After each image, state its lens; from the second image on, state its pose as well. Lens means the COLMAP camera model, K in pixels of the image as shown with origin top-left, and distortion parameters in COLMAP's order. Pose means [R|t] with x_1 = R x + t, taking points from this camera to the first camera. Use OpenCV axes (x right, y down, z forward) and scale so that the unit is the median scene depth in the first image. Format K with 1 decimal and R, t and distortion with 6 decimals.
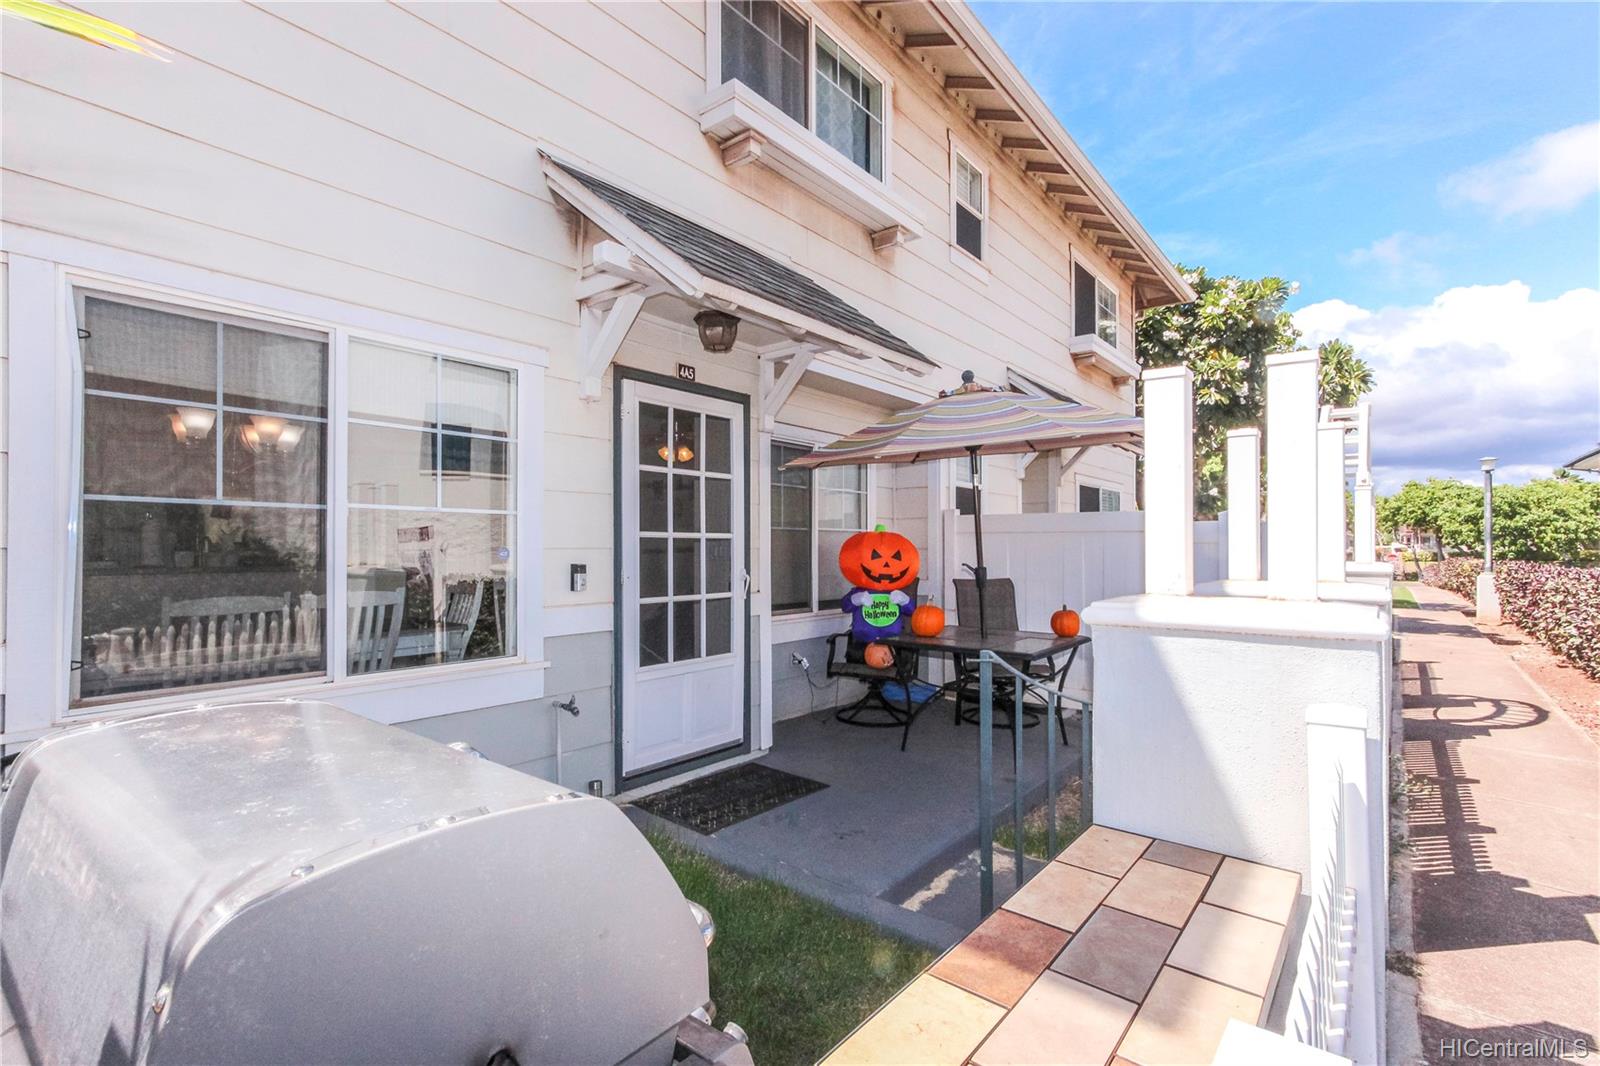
lens RADIAL K [[741.4, 0, 791.6], [0, 741.4, 535.0], [0, 0, 1]] dist [-0.002135, -0.000014]
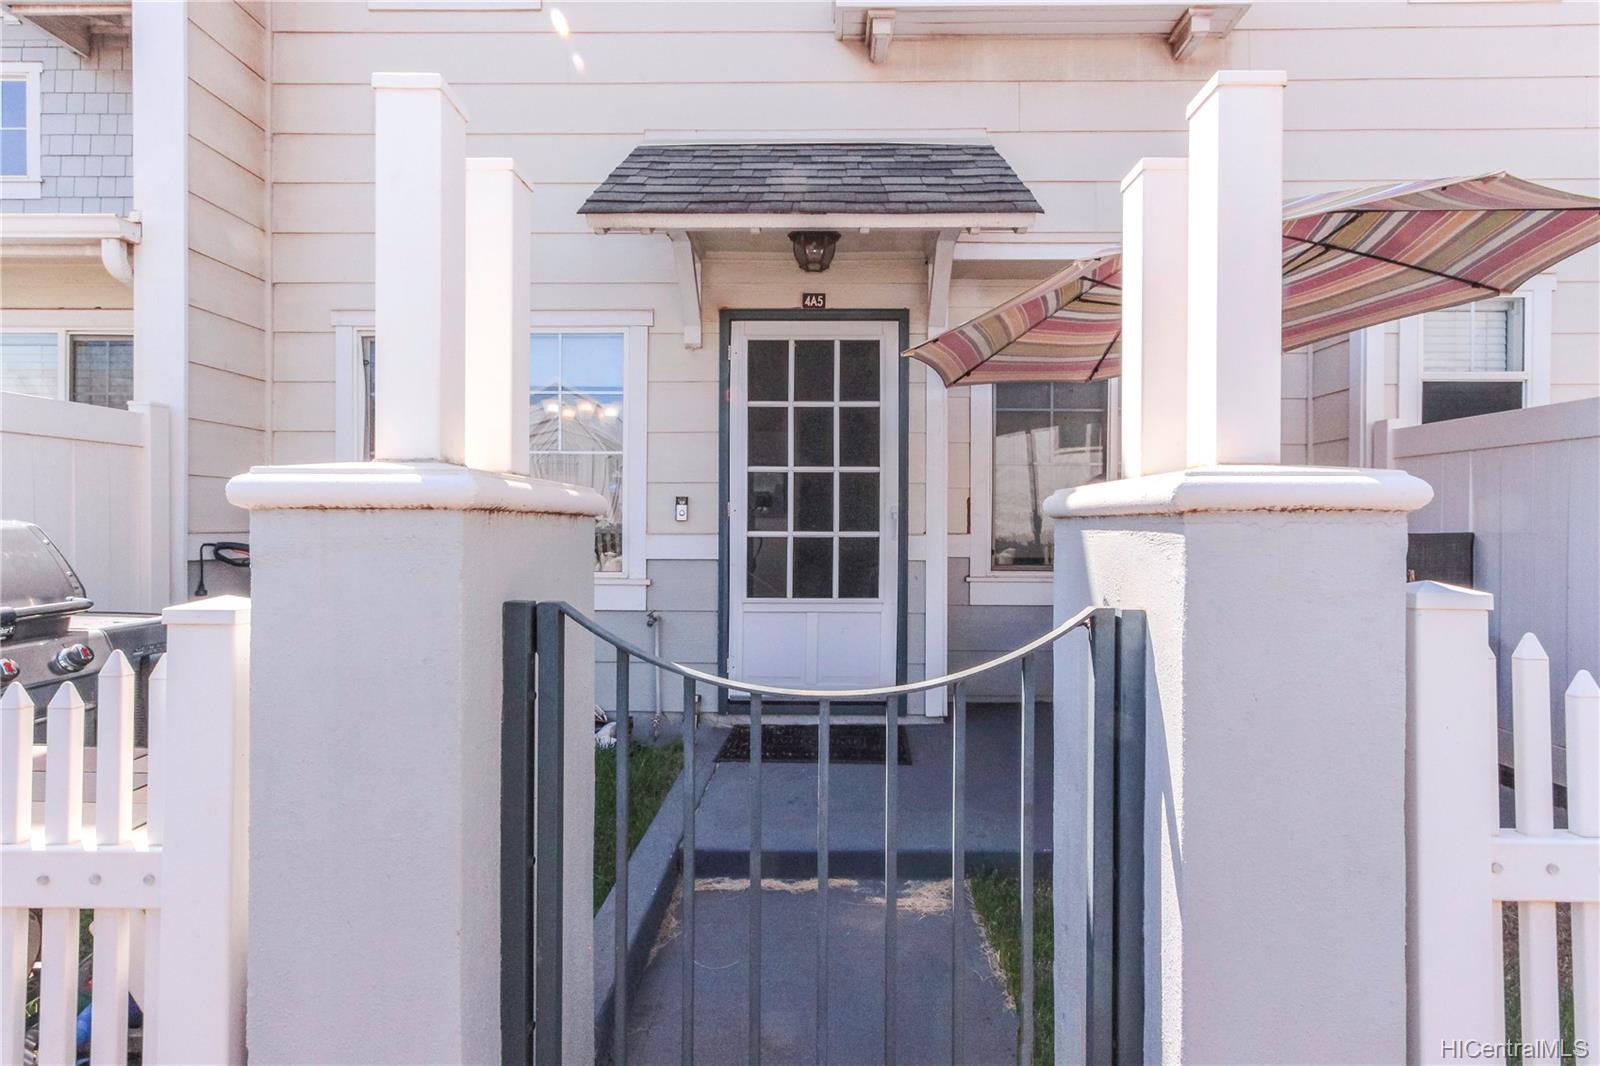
lens RADIAL K [[741.4, 0, 799.1], [0, 741.4, 528.5], [0, 0, 1]] dist [-0.002135, -0.000014]
pose [[0.615865, -0.002543, -0.787847, 0.617861], [0.007301, 0.999970, 0.002479, 0.075554], [0.787818, -0.007279, 0.615865, 0.399281]]
